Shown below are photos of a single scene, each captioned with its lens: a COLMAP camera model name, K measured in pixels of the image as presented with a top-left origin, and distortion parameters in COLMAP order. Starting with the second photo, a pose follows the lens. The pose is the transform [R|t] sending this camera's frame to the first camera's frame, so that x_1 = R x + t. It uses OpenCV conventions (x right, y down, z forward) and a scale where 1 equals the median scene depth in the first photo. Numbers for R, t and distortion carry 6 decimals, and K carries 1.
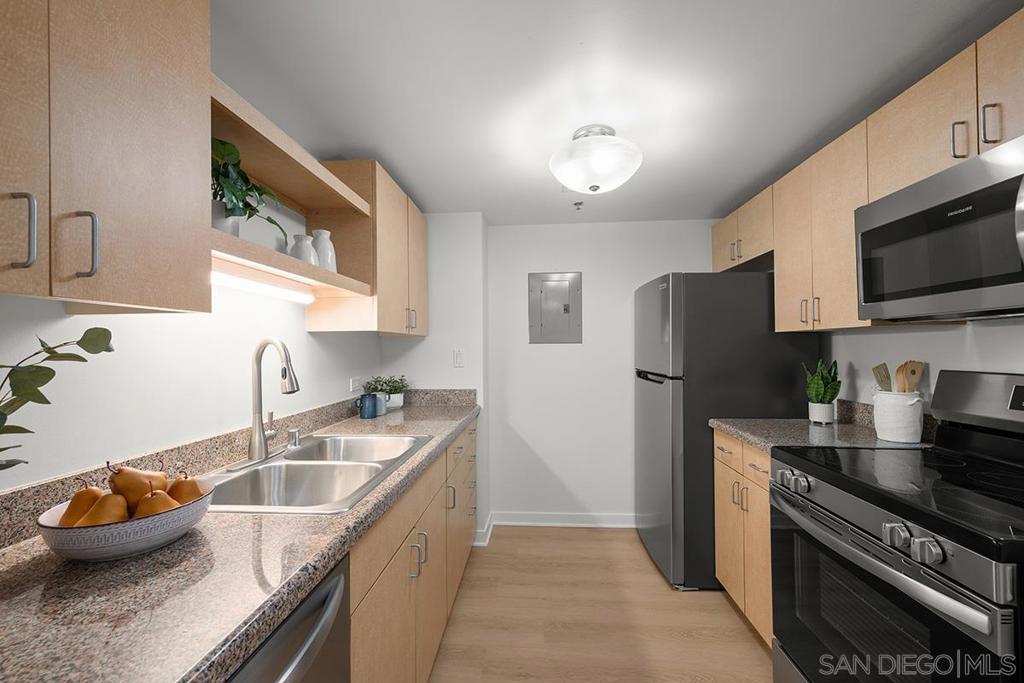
lens RADIAL K [[409.7, 0, 512.8], [0, 409.7, 342.9], [0, 0, 1]] dist [0.001420, 0.000167]
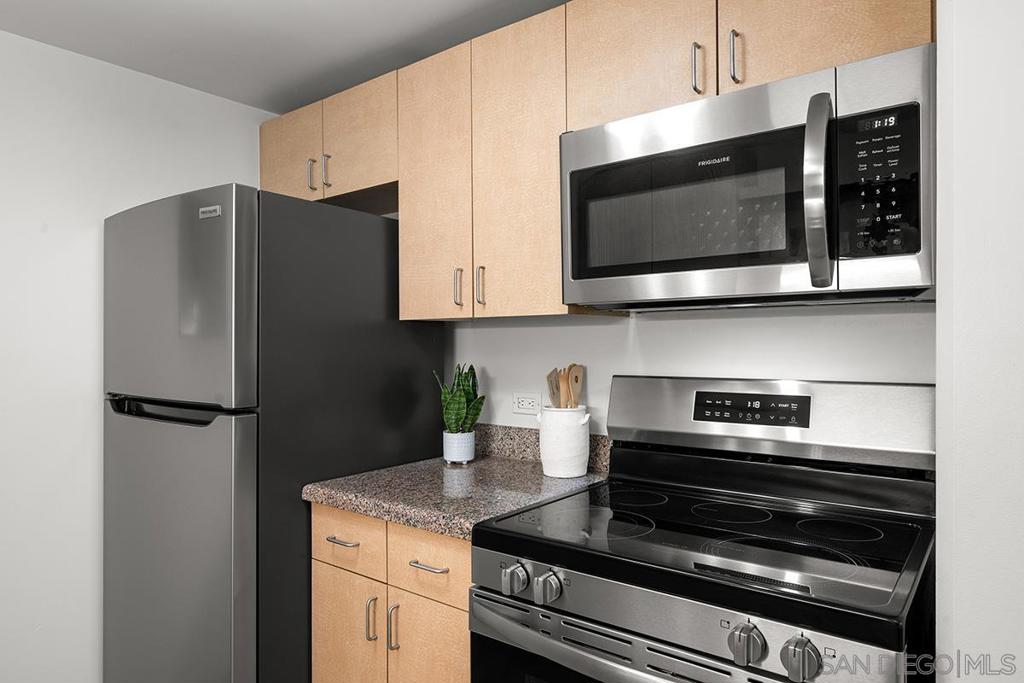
lens RADIAL K [[636.9, 0, 512.2], [0, 636.9, 345.8], [0, 0, 1]] dist [-0.003599, -0.000609]
pose [[0.559949, 0.002581, 0.828523, -0.035965], [-0.010766, 0.999933, 0.004161, 0.005904], [-0.828457, -0.011249, 0.559939, 0.376763]]
